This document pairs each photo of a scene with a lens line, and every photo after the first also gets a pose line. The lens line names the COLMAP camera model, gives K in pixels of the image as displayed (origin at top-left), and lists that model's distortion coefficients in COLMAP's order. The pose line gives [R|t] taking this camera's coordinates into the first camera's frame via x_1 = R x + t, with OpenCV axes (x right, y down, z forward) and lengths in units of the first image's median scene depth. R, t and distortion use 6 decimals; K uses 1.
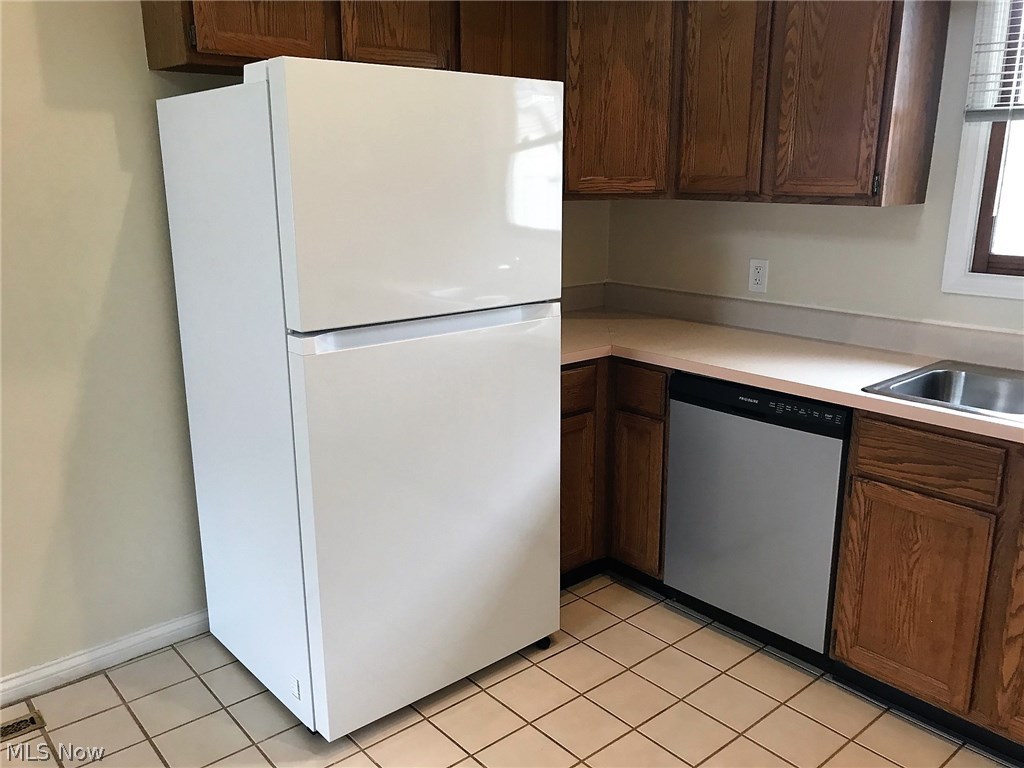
lens RADIAL K [[847.6, 0, 508.9], [0, 847.6, 380.6], [0, 0, 1]] dist [0.012092, -0.009212]
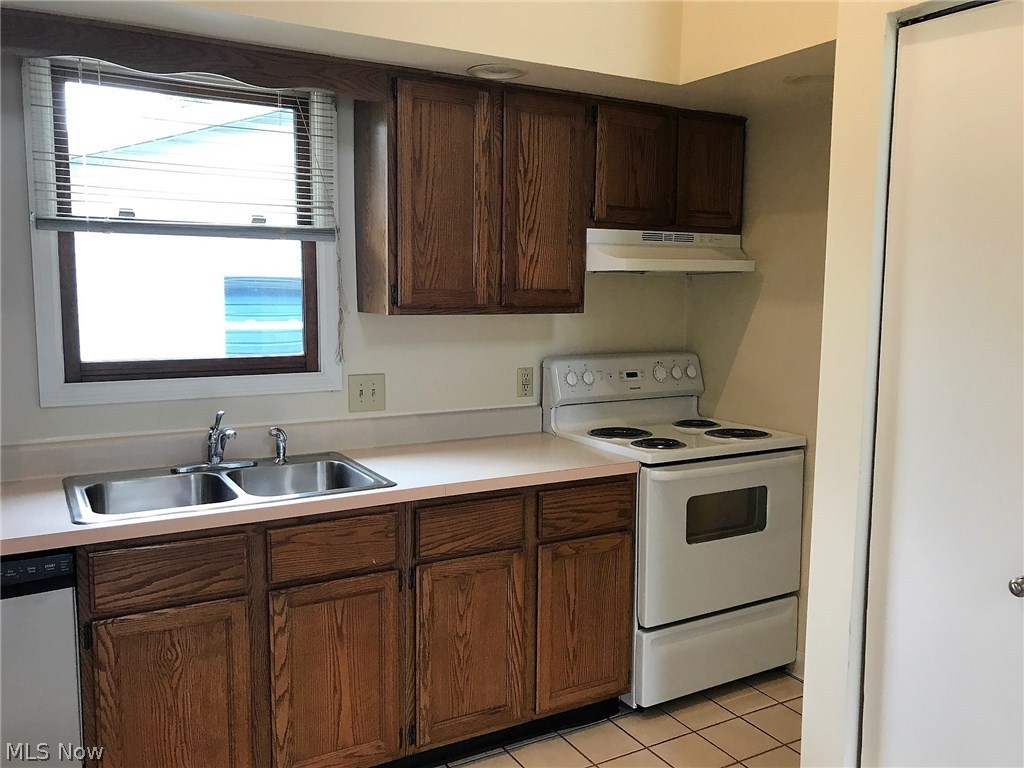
lens RADIAL K [[847.6, 0, 505.4], [0, 847.6, 385.9], [0, 0, 1]] dist [0.012092, -0.009212]
pose [[0.187553, -0.110501, 0.976019, -0.332388], [0.229025, 0.971184, 0.065944, -0.081915], [-0.955181, 0.211165, 0.207456, 0.362164]]
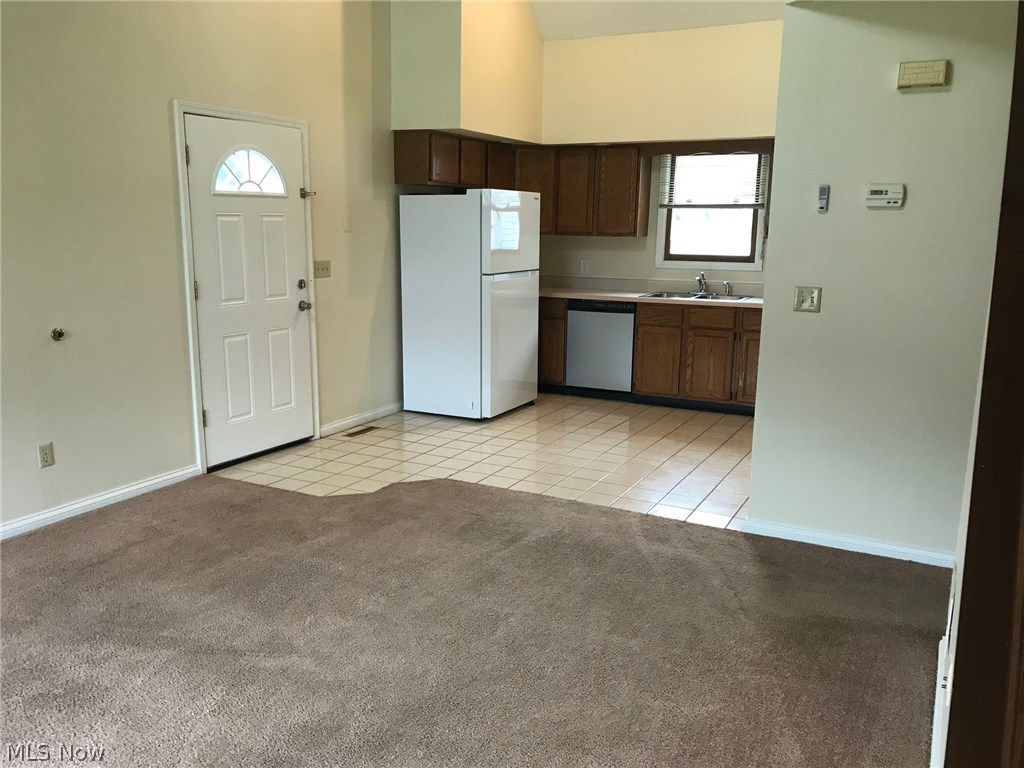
lens RADIAL K [[847.6, 0, 486.8], [0, 847.6, 409.0], [0, 0, 1]] dist [0.012092, -0.009212]
pose [[0.935339, -0.064370, 0.347846, -1.150074], [0.073021, 0.997261, -0.011802, 0.399936], [-0.346134, 0.036439, 0.937477, -1.606322]]
